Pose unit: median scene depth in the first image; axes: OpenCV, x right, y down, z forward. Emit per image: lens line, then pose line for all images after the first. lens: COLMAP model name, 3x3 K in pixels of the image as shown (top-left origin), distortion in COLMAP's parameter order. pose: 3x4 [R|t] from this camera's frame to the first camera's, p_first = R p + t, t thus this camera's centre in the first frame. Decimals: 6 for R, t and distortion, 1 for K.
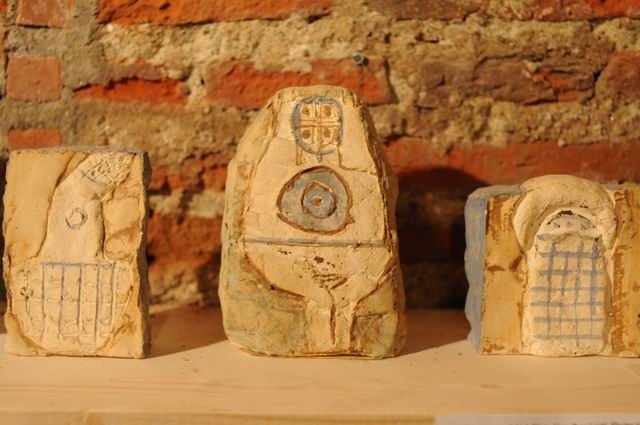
lens RADIAL K [[1004.5, 0, 320.0], [0, 1004.5, 212.5], [0, 0, 1]] dist [-0.070870, 0.007524]
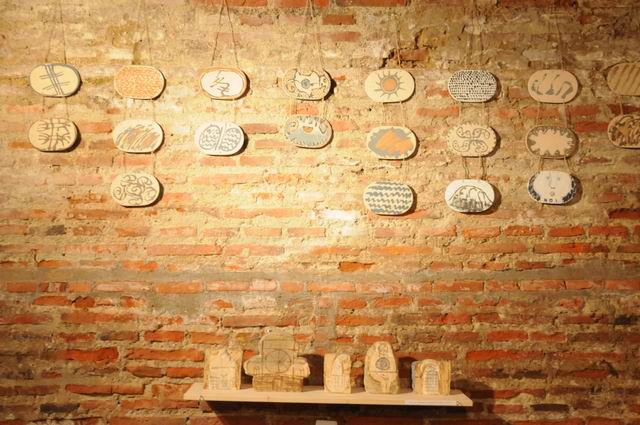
lens RADIAL K [[849.9, 0, 320.0], [0, 849.9, 212.5], [0, 0, 1]] dist [0.025226, 0.101238]
pose [[0.999737, 0.002869, -0.022769, -0.214056], [-0.007090, 0.982230, -0.187547, 0.043741], [0.021826, 0.187659, 0.981992, -3.238087]]
